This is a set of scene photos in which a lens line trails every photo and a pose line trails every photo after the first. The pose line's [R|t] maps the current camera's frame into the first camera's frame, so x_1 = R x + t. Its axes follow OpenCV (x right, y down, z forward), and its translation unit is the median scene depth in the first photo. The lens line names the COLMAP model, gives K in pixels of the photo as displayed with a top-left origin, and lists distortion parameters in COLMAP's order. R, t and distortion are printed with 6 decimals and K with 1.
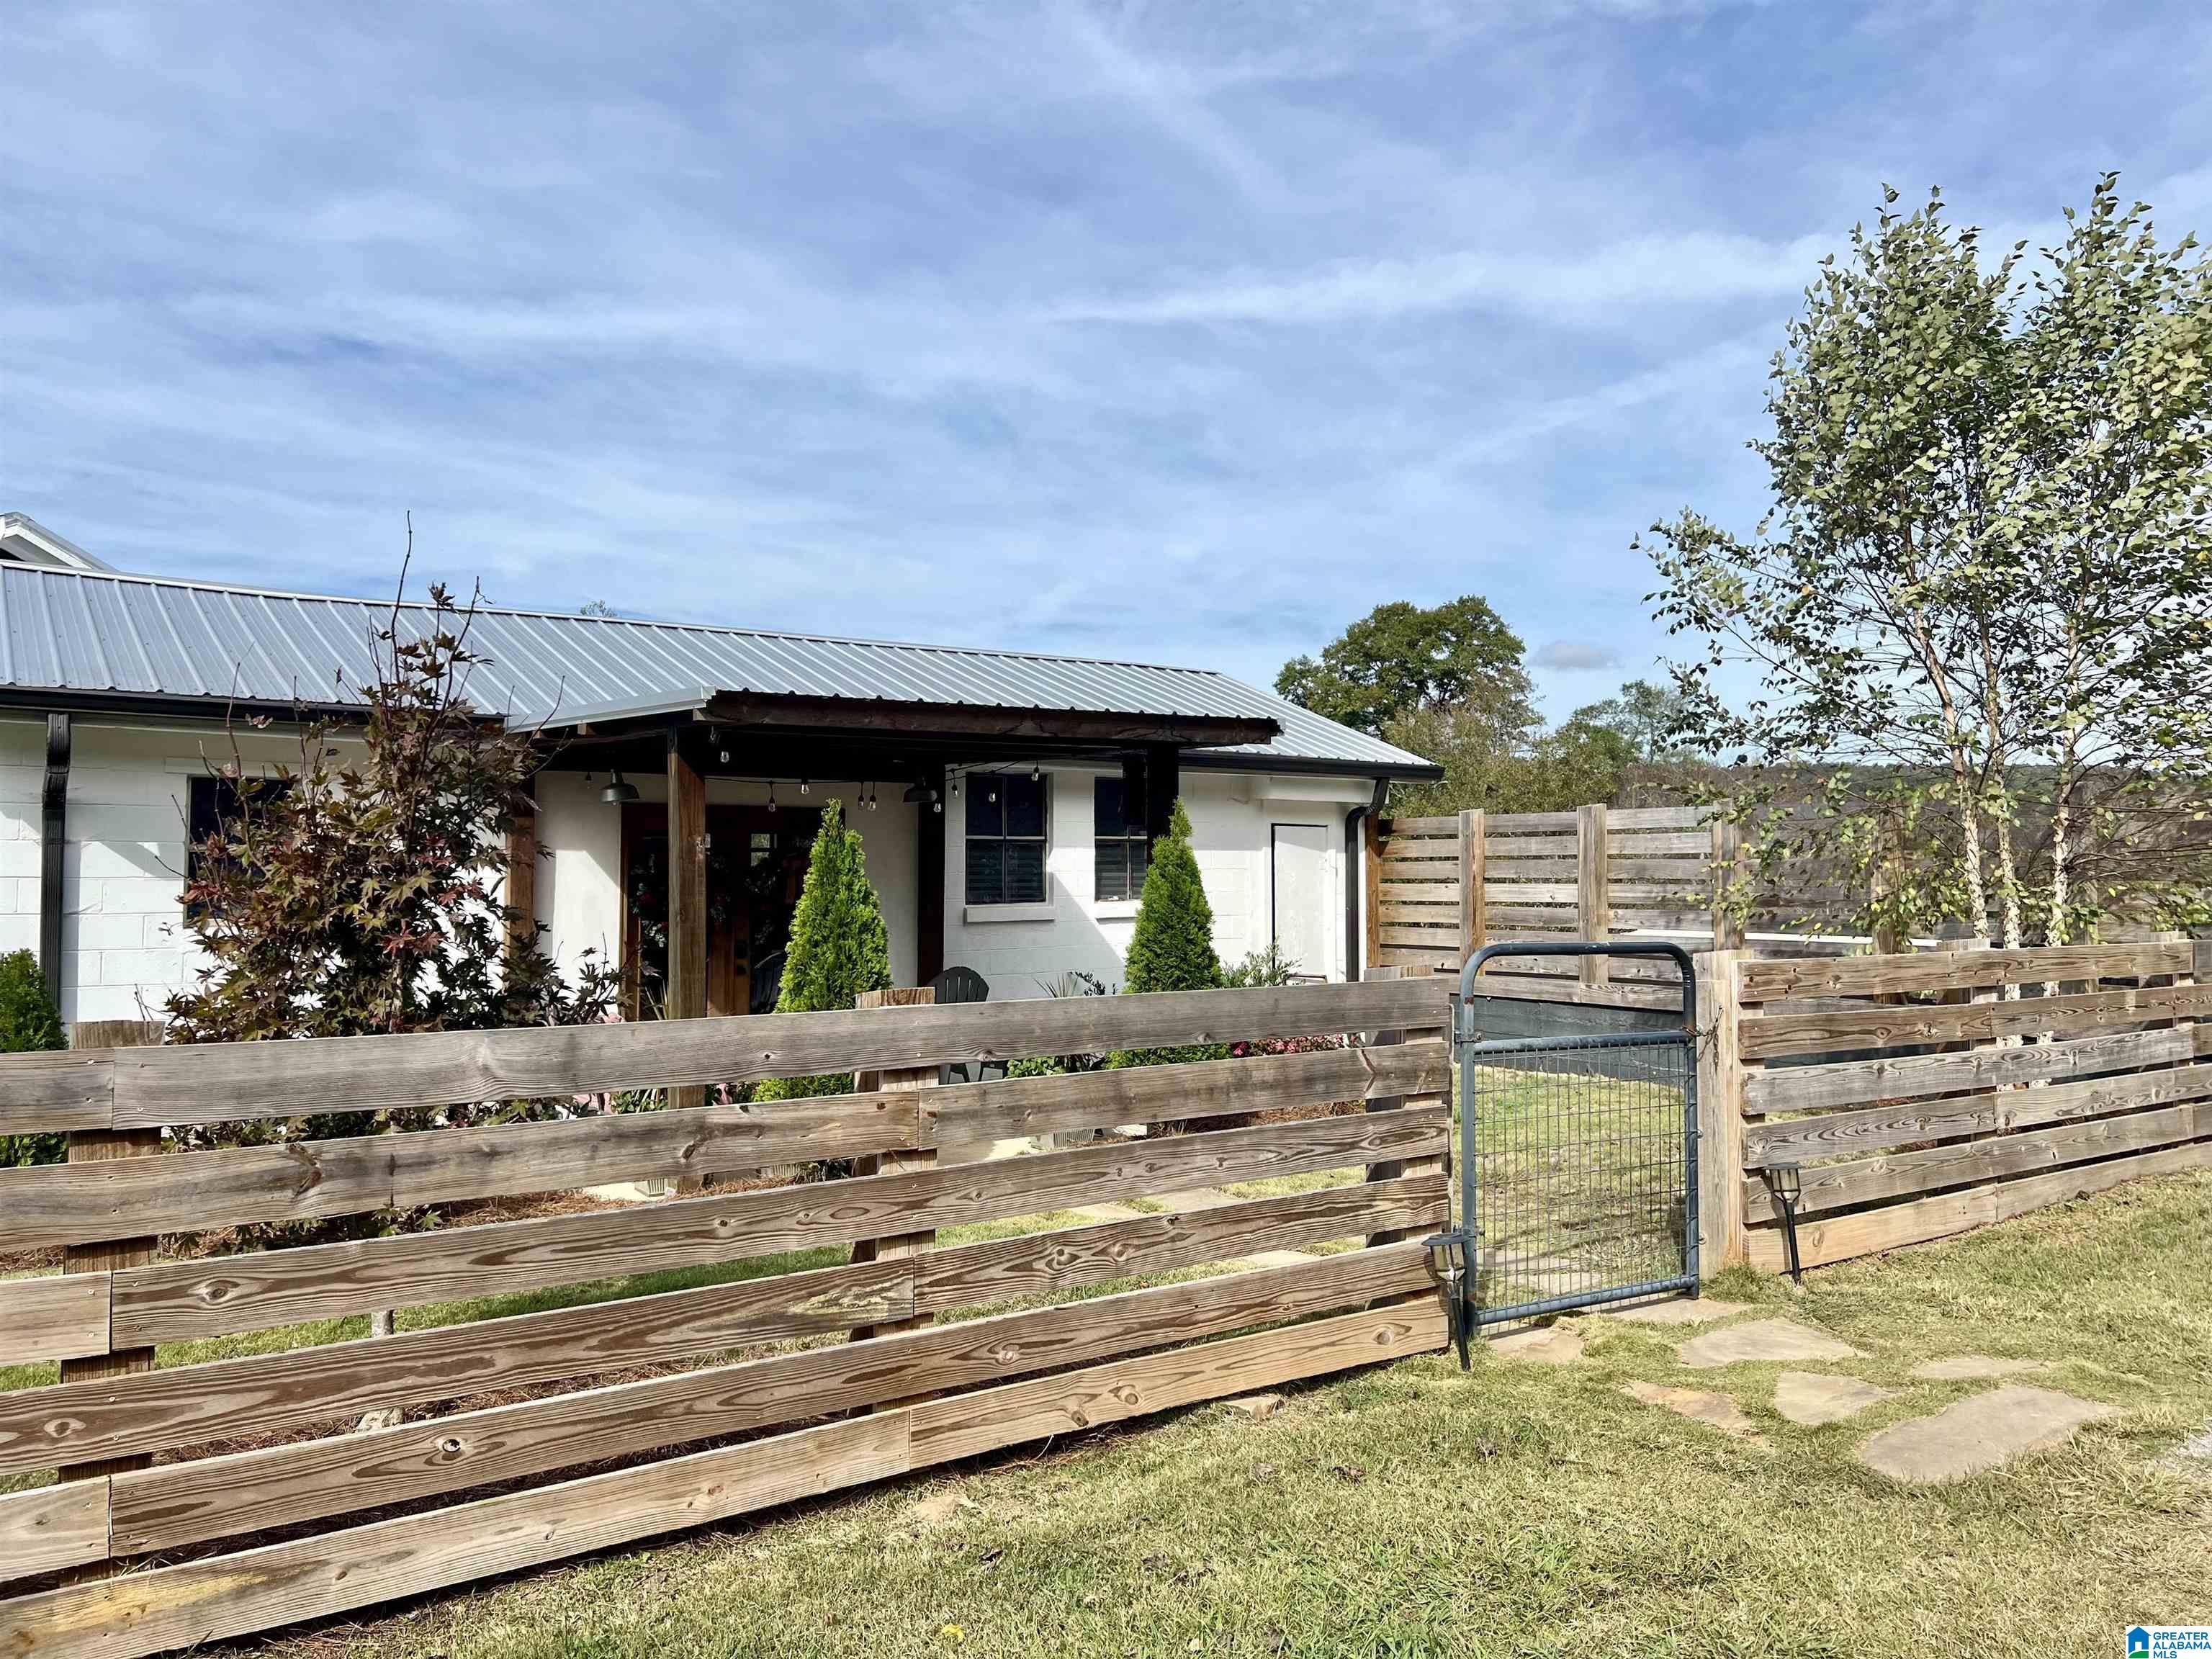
lens RADIAL K [[1651.3, 0, 1106.2], [0, 1651.3, 827.3], [0, 0, 1]] dist [0.072198, 0.001758]
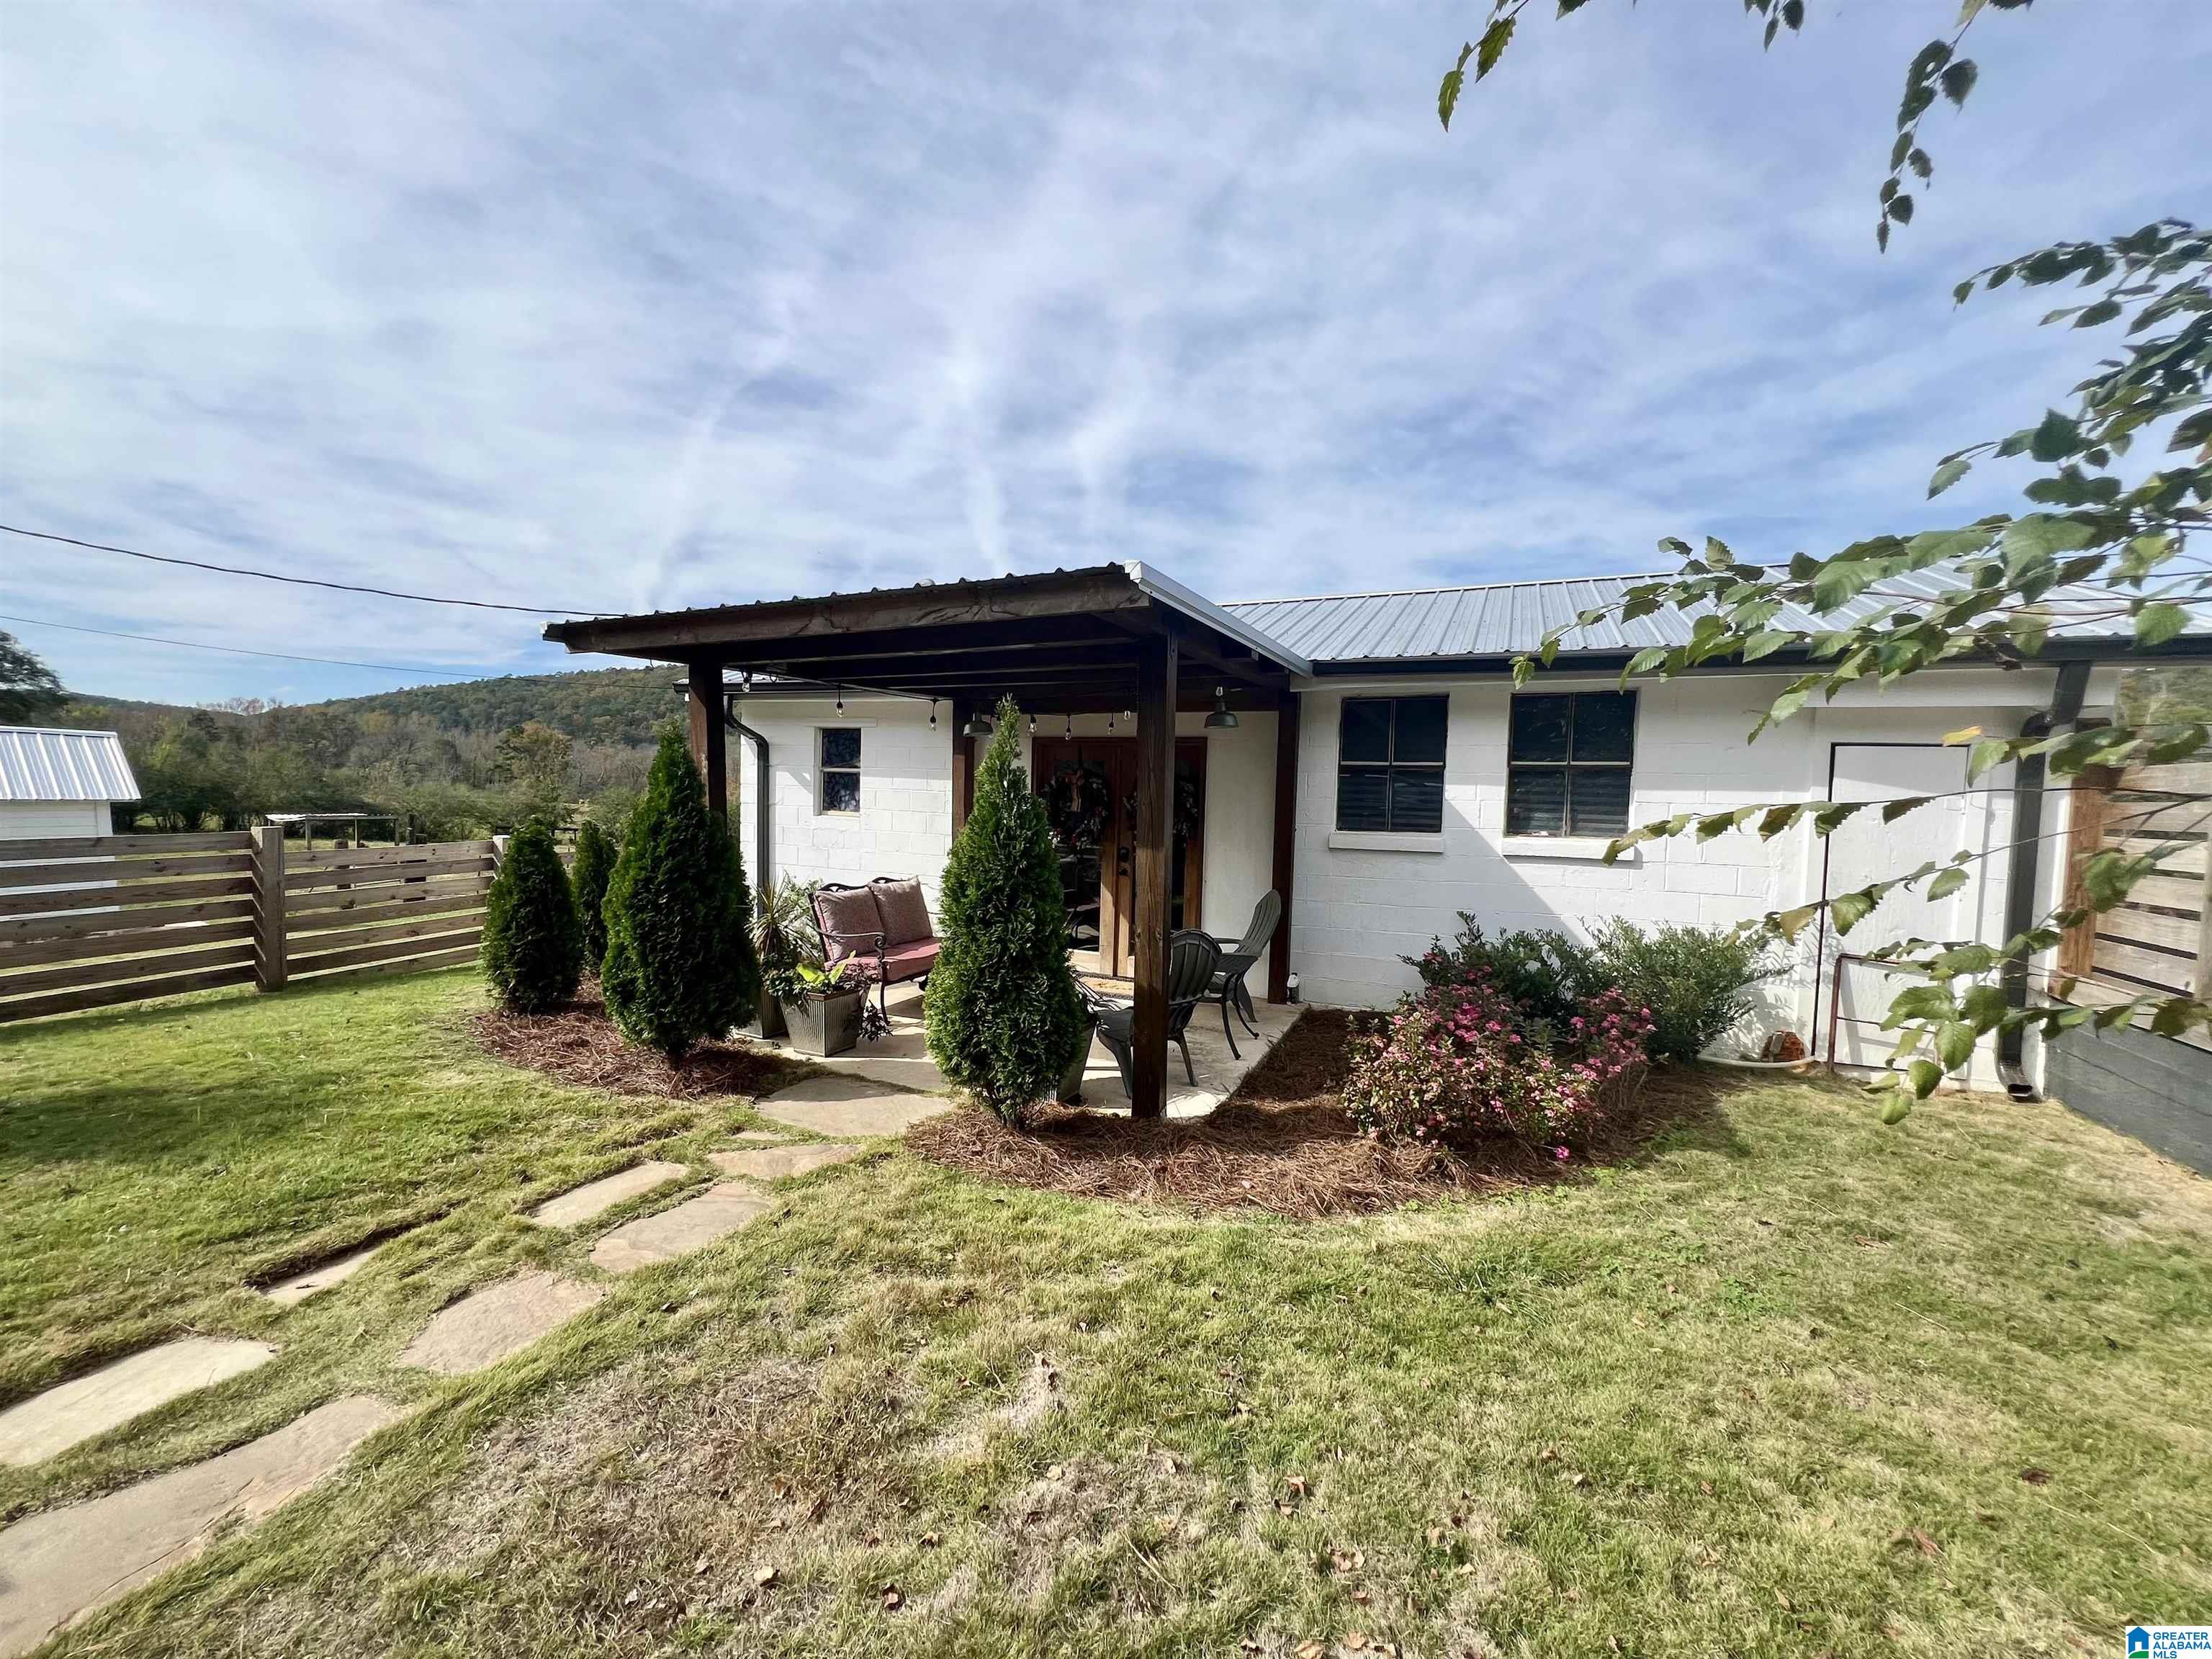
lens RADIAL K [[889.6, 0, 1106.7], [0, 889.6, 826.3], [0, 0, 1]] dist [-0.002220, -0.000361]
pose [[0.515538, 0.049713, -0.855423, 0.286364], [-0.000789, 0.998343, 0.057543, 0.012856], [0.856866, -0.028991, 0.514723, 0.570123]]
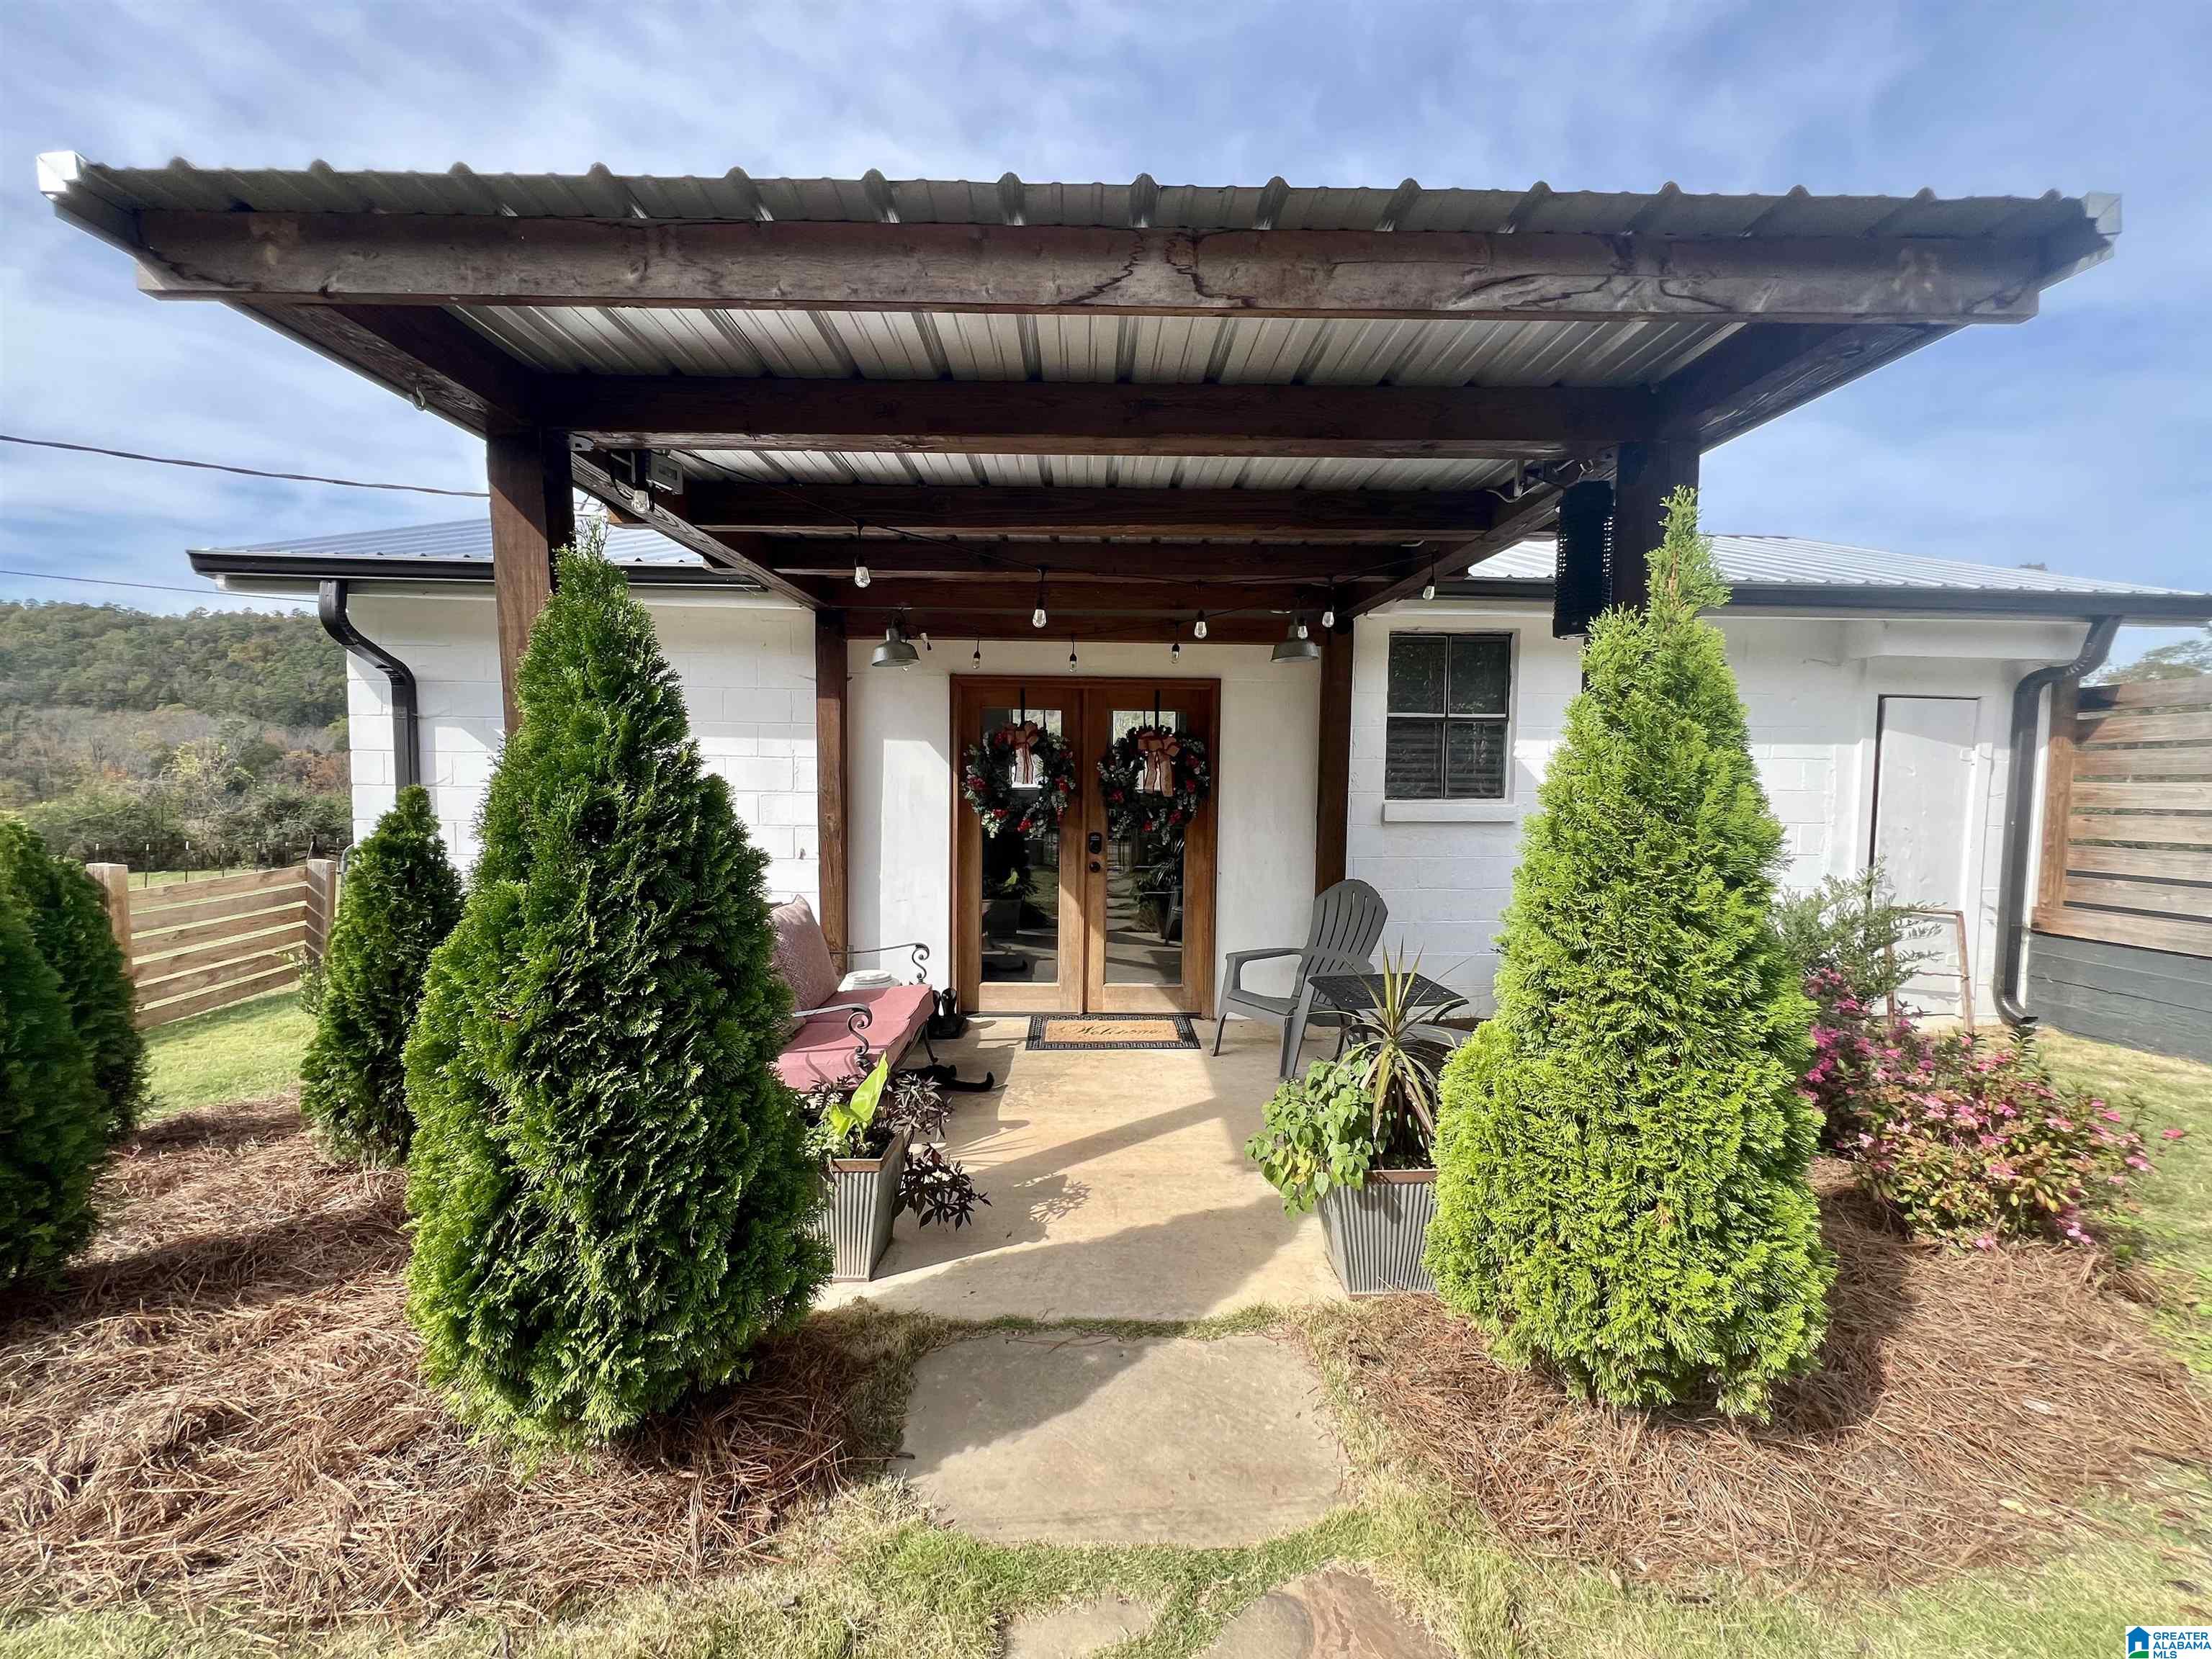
lens RADIAL K [[889.6, 0, 1106.8], [0, 889.6, 827.2], [0, 0, 1]] dist [-0.002220, -0.000361]
pose [[0.840434, 0.038605, -0.540537, 0.032157], [0.004144, 0.996972, 0.077648, 0.024998], [0.541898, -0.067498, 0.837729, 0.536115]]
